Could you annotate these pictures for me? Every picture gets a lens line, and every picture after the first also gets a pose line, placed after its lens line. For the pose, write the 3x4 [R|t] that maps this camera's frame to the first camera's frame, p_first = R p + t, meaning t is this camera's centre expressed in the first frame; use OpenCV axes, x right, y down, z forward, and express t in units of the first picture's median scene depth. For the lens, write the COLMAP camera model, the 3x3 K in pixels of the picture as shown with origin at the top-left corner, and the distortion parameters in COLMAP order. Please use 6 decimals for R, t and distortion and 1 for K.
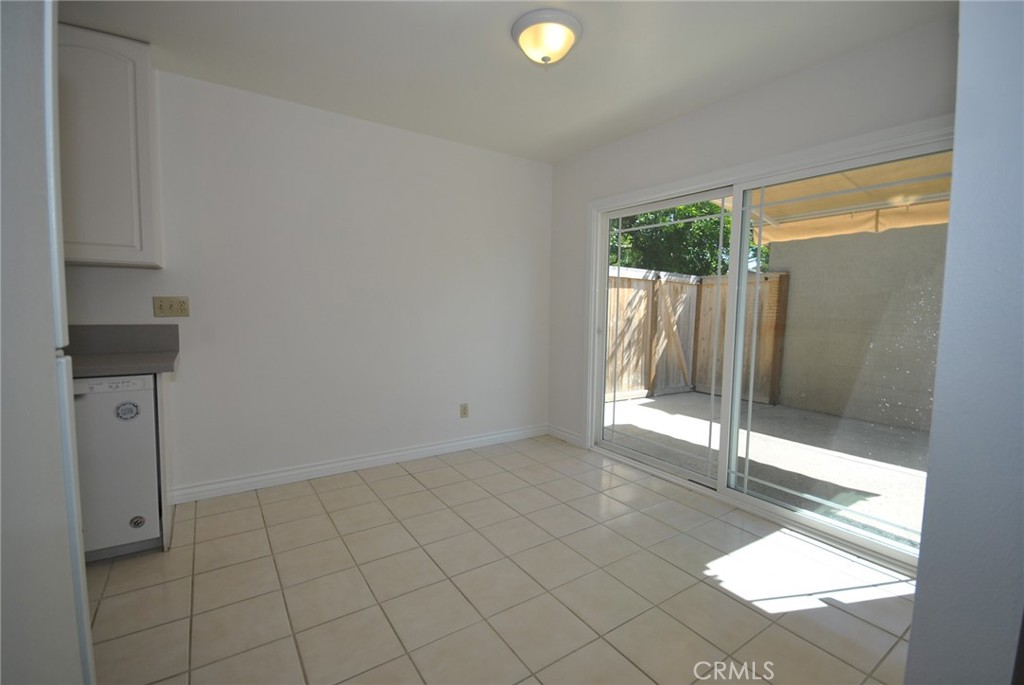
lens RADIAL K [[449.8, 0, 512.0], [0, 449.8, 342.5], [0, 0, 1]] dist [-0.000995, -0.000123]
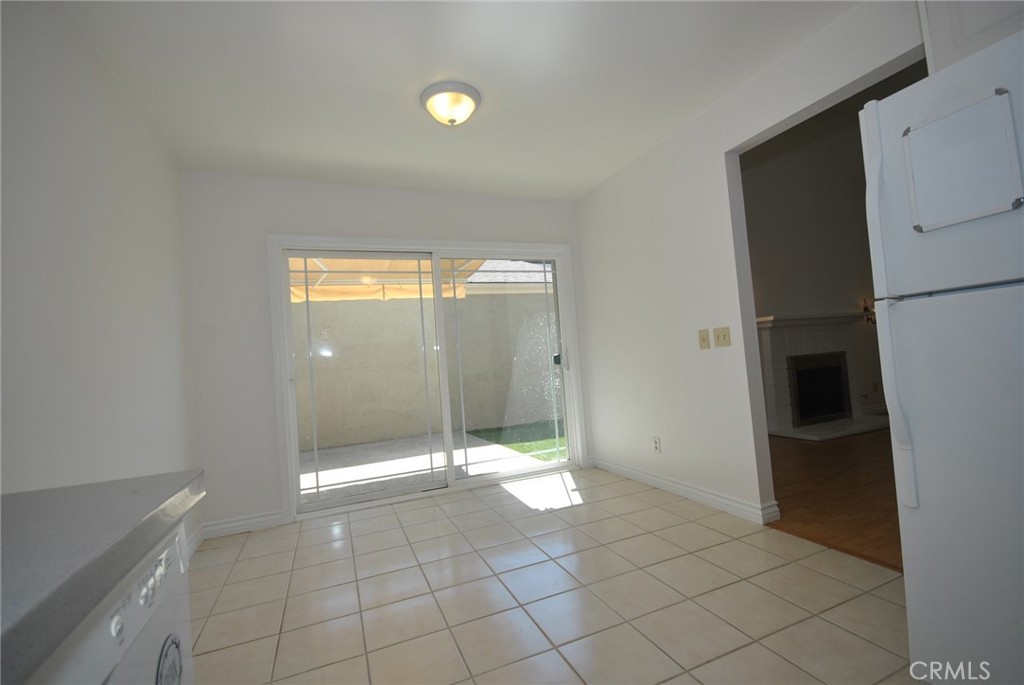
lens RADIAL K [[449.8, 0, 512.0], [0, 449.8, 342.5], [0, 0, 1]] dist [-0.000995, -0.000123]
pose [[0.209485, -0.000092, 0.977812, -0.593599], [0.161122, 0.986334, -0.034426, 0.002580], [-0.964446, 0.164759, 0.206637, 0.400647]]
